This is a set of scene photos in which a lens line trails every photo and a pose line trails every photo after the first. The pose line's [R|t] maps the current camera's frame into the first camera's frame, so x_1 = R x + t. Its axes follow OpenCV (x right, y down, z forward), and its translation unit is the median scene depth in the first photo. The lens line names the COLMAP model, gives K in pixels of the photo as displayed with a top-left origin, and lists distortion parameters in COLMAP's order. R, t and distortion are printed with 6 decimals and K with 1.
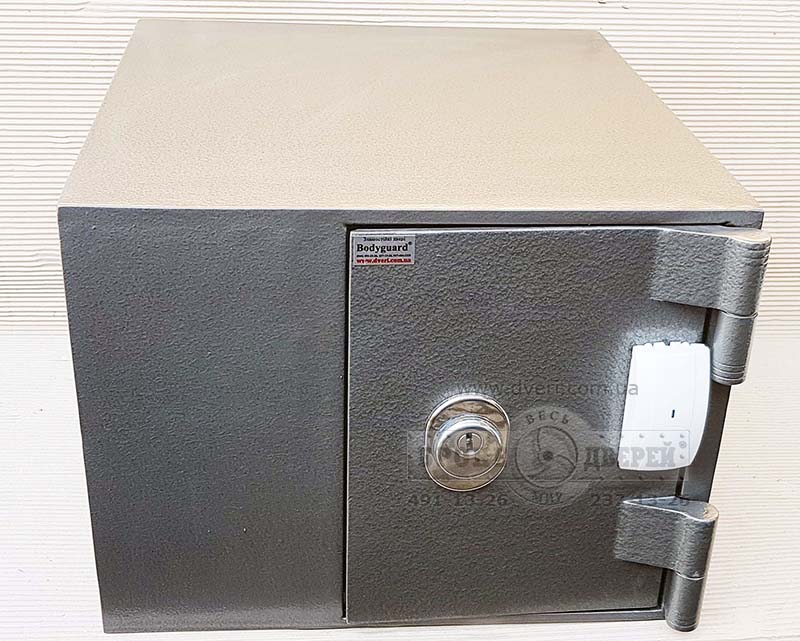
lens RADIAL K [[1169.0, 0, 400.0], [0, 1169.0, 320.5], [0, 0, 1]] dist [-0.002382, -0.029595]
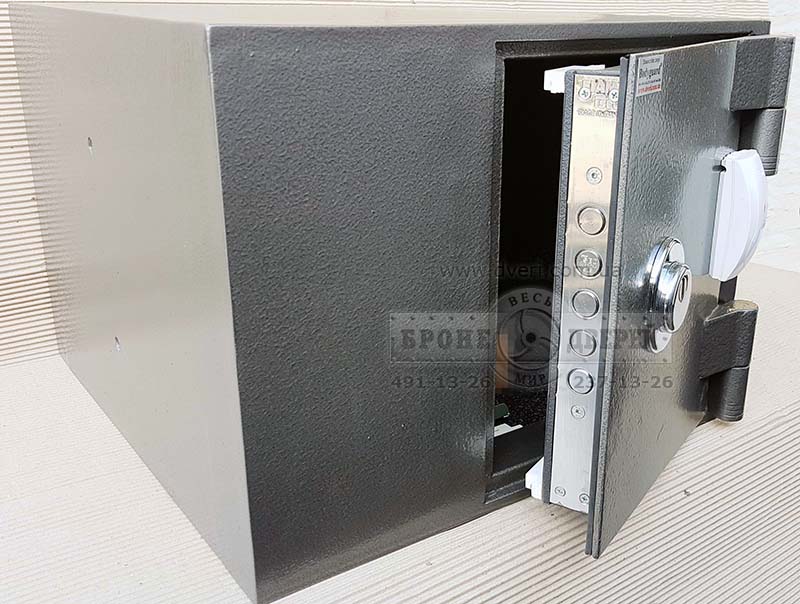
lens RADIAL K [[800.9, 0, 400.0], [0, 800.9, 302.0], [0, 0, 1]] dist [0.000027, 0.004795]
pose [[0.872884, -0.194815, 0.447348, -0.433939], [0.255278, 0.963681, -0.078436, 0.148365], [-0.415820, 0.182664, 0.890914, 0.473042]]
